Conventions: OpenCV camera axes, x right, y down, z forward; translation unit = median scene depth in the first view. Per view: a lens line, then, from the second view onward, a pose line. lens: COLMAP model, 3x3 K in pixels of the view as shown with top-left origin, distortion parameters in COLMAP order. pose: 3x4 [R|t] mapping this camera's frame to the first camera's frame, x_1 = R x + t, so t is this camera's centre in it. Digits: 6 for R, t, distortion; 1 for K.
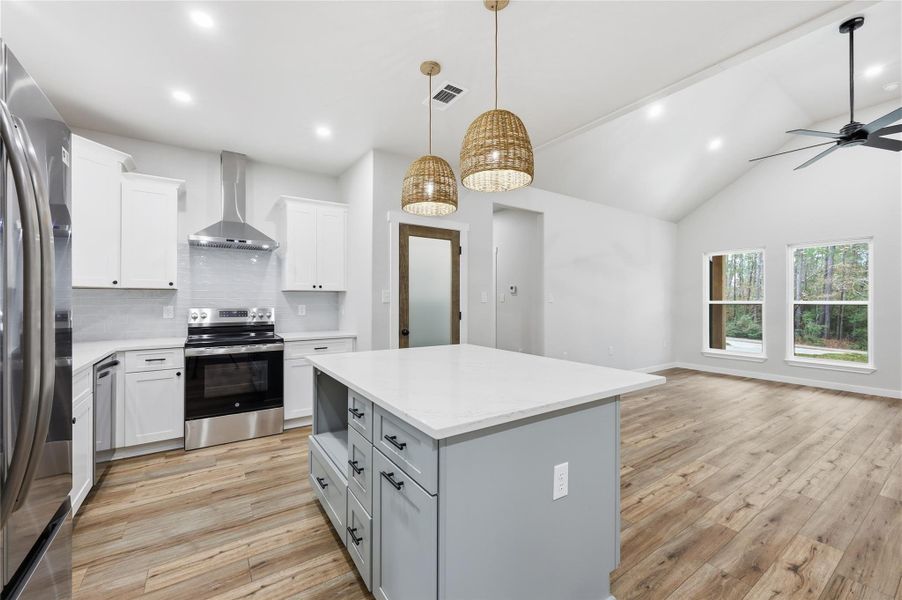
lens RADIAL K [[364.7, 0, 448.7], [0, 364.7, 299.4], [0, 0, 1]] dist [-0.003665, 0.000817]
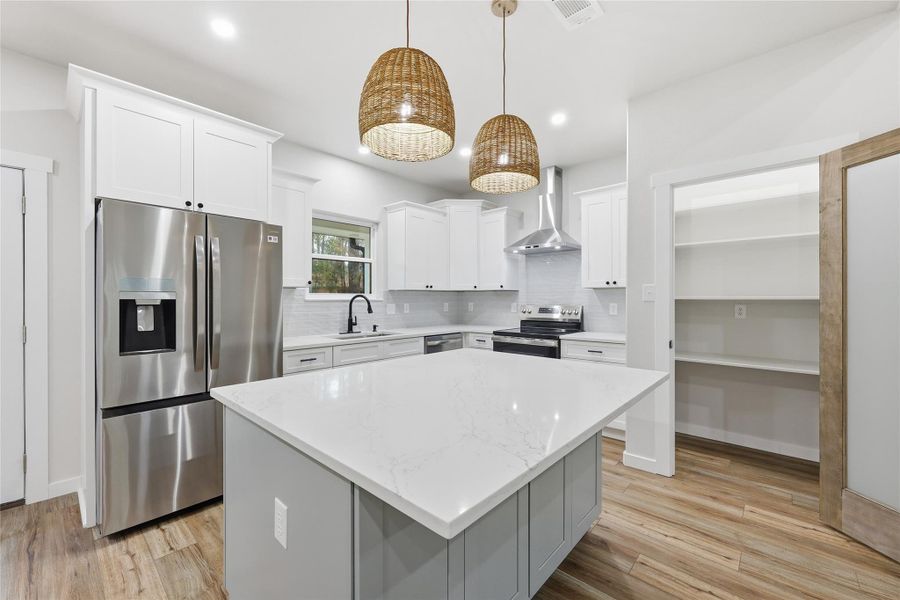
lens RADIAL K [[363.9, 0, 450.0], [0, 363.9, 300.8], [0, 0, 1]] dist [-0.003665, 0.000817]
pose [[0.235244, 0.003371, -0.971931, 0.529322], [0.006009, 0.999970, 0.004923, 0.002976], [0.971918, -0.006998, 0.235216, 0.530299]]
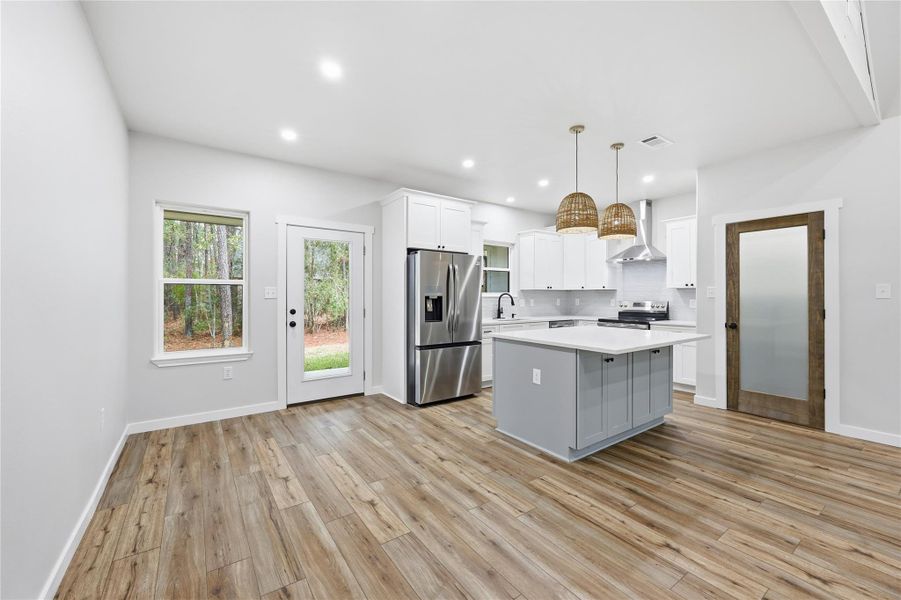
lens RADIAL K [[364.3, 0, 448.6], [0, 364.3, 296.7], [0, 0, 1]] dist [-0.003665, 0.000817]
pose [[0.017723, 0.000193, -0.999843, 1.139322], [0.004604, 0.999989, 0.000274, 0.002305], [0.999832, -0.004609, 0.017722, 0.189913]]
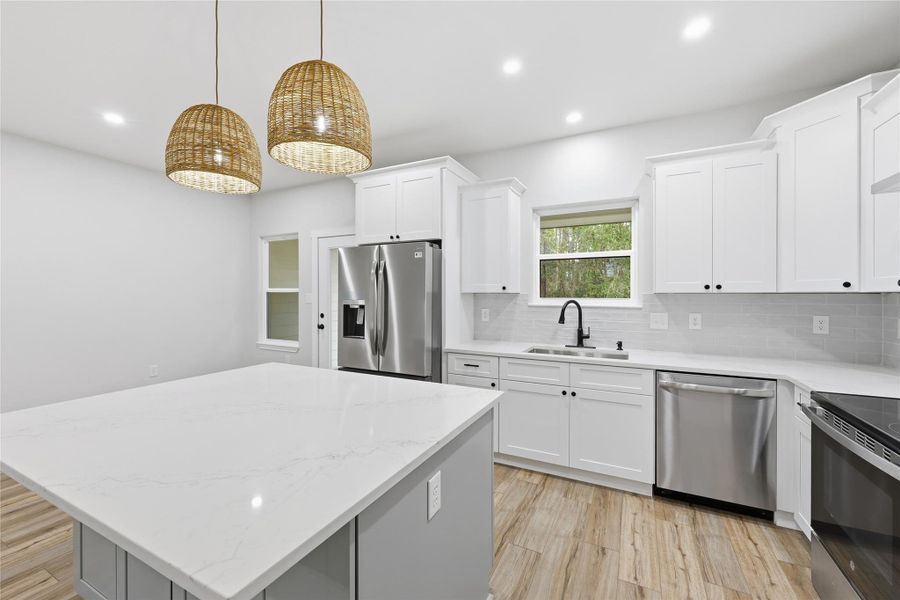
lens RADIAL K [[363.9, 0, 450.1], [0, 363.9, 296.8], [0, 0, 1]] dist [-0.003665, 0.000817]
pose [[-0.875965, 0.000717, -0.482375, 0.032223], [0.000029, 0.999999, 0.001434, -0.024278], [0.482375, 0.001242, -0.875964, 1.210489]]
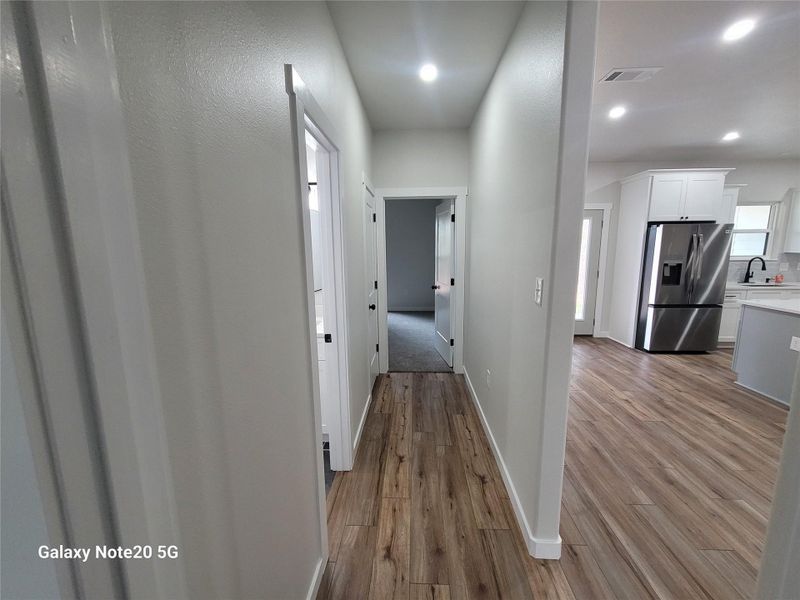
lens RADIAL K [[327.1, 0, 402.0], [0, 327.1, 298.3], [0, 0, 1]] dist [0.002016, 0.000597]
pose [[-0.590491, 0.128724, -0.796712, 1.635436], [0.013603, 0.988645, 0.149652, -0.079580], [0.806929, 0.077530, -0.585538, 0.052861]]
